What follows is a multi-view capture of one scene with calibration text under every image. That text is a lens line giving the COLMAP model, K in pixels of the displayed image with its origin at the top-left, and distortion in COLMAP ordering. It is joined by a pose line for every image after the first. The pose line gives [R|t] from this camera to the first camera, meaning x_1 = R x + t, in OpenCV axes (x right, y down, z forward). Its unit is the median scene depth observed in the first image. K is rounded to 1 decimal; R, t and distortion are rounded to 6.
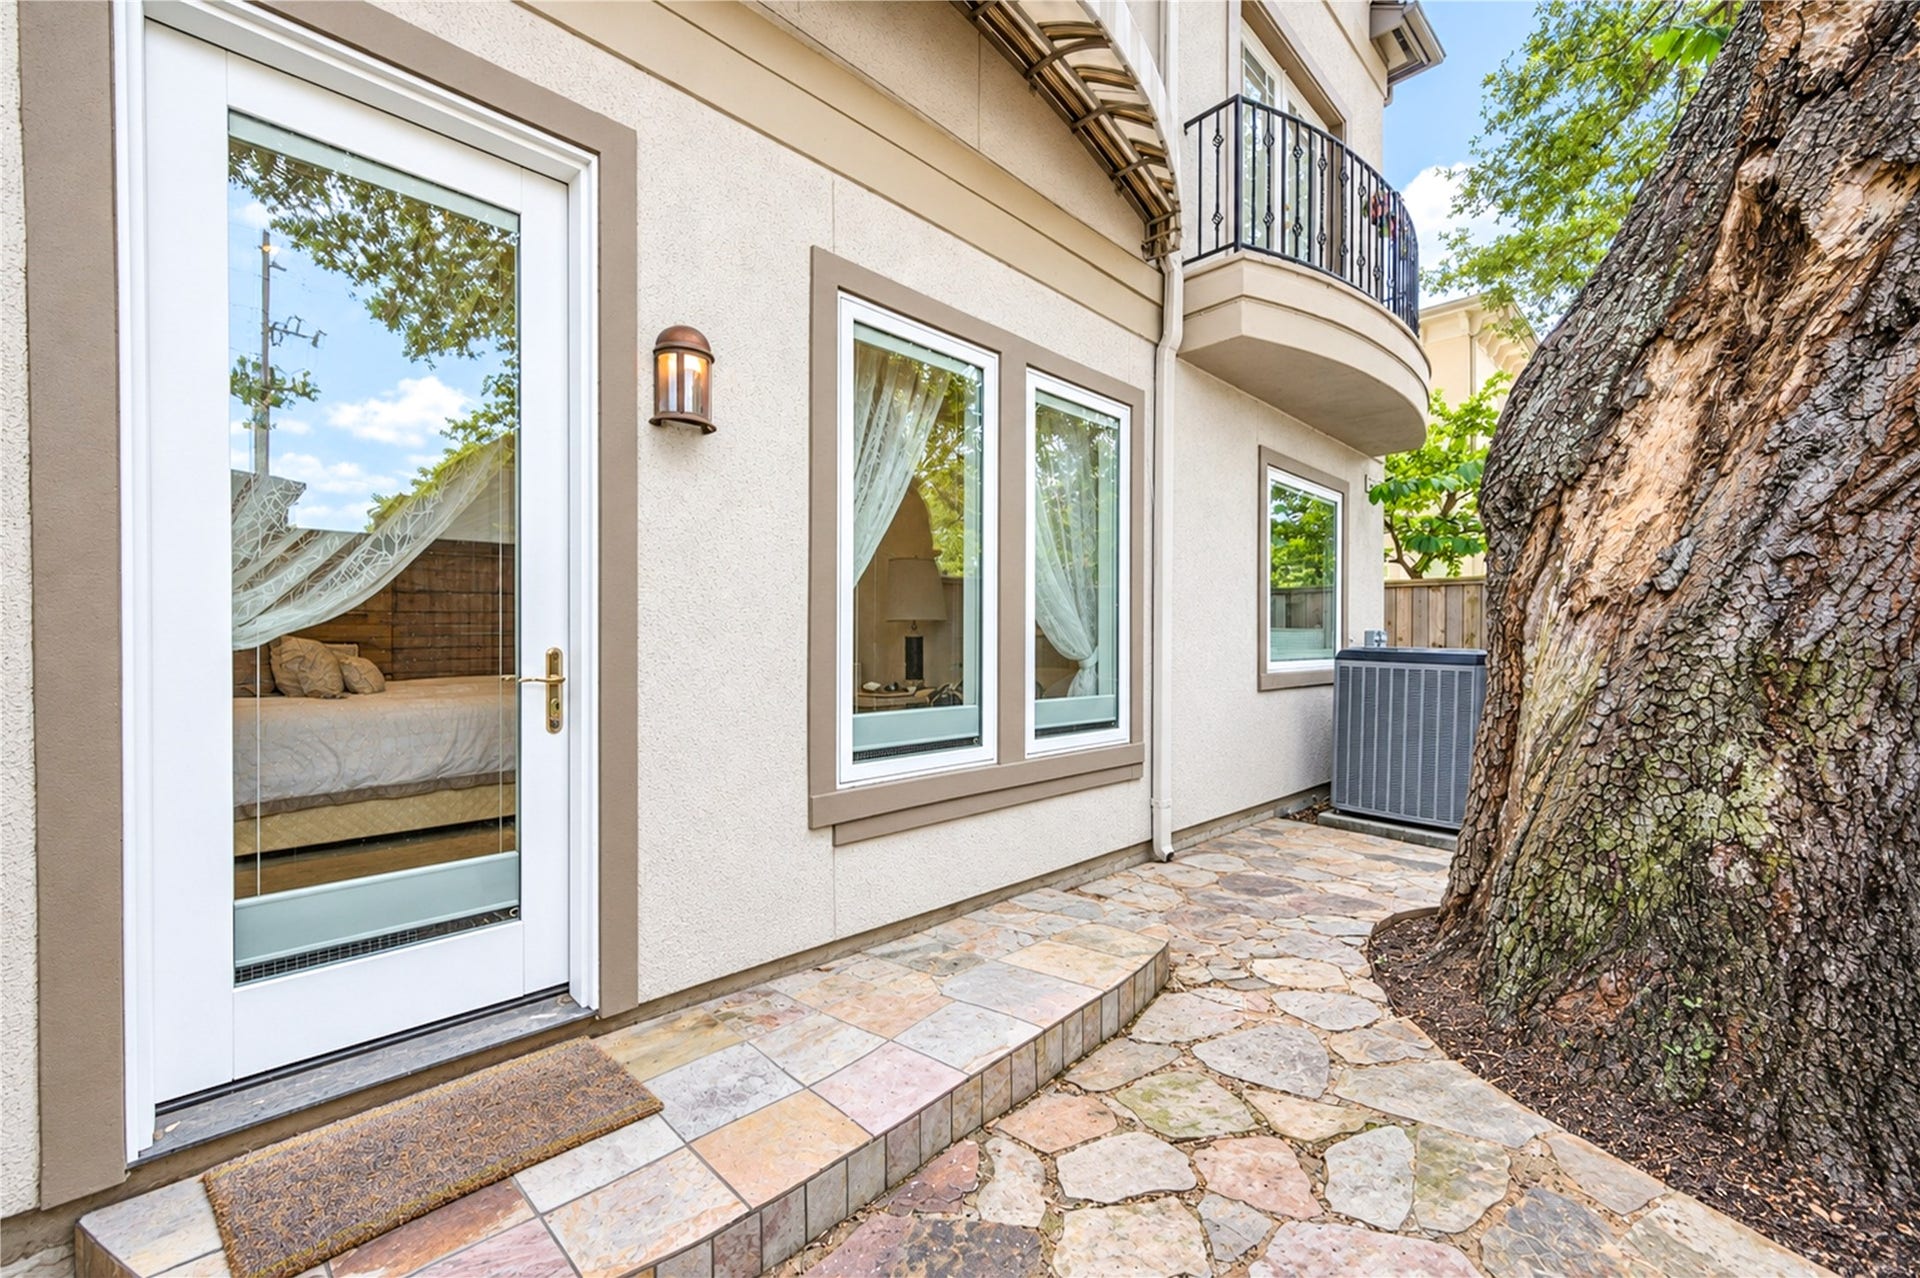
lens RADIAL K [[740.3, 0, 958.8], [0, 740.3, 645.3], [0, 0, 1]] dist [0.002475, -0.000058]
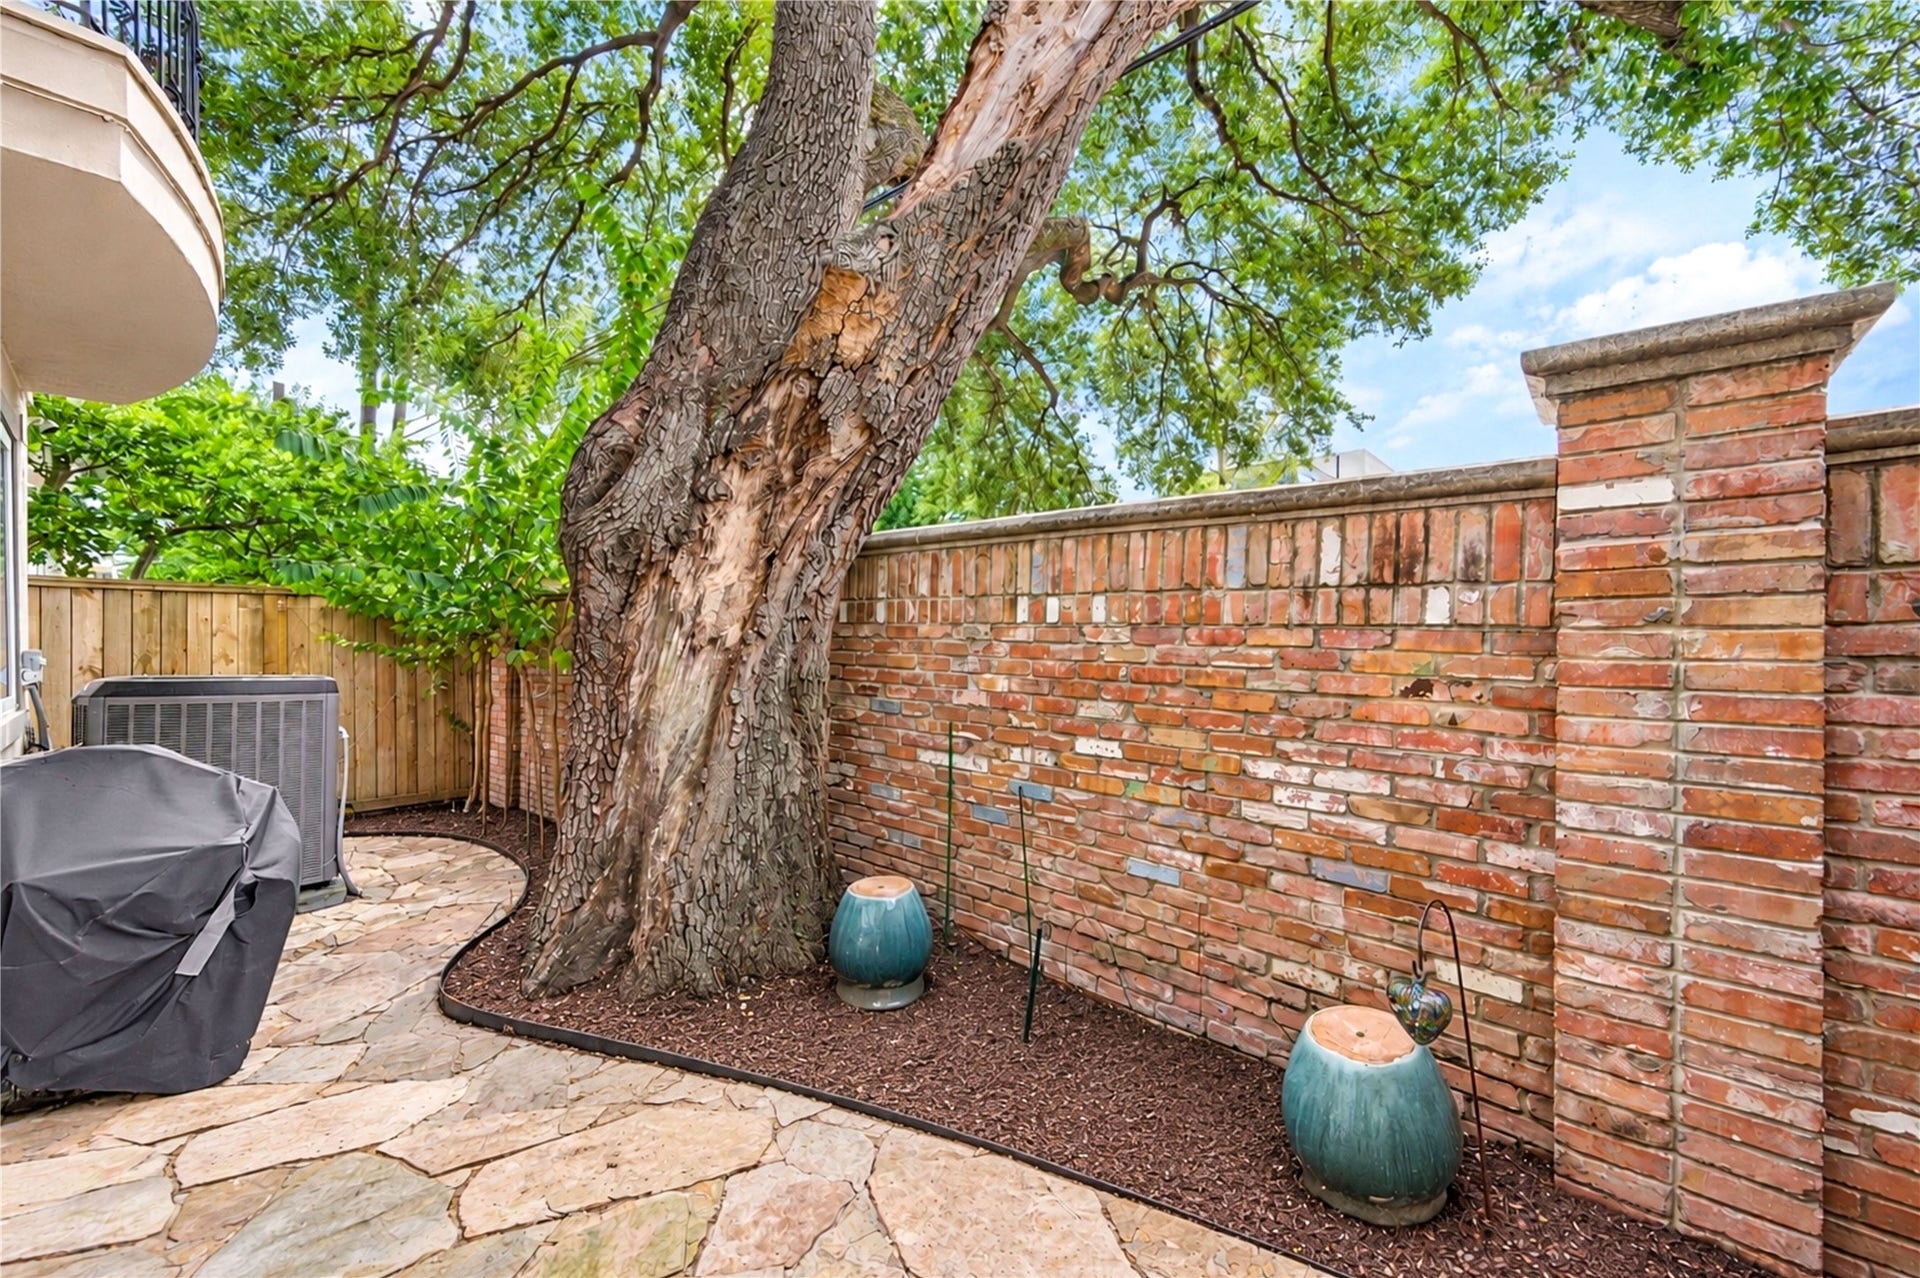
lens RADIAL K [[740.3, 0, 958.8], [0, 740.3, 645.3], [0, 0, 1]] dist [0.002475, -0.000058]
pose [[-0.074251, -0.001237, 0.997239, -0.526592], [0.009471, 0.999953, 0.001946, -0.050548], [-0.997195, 0.009589, -0.074236, 0.673992]]
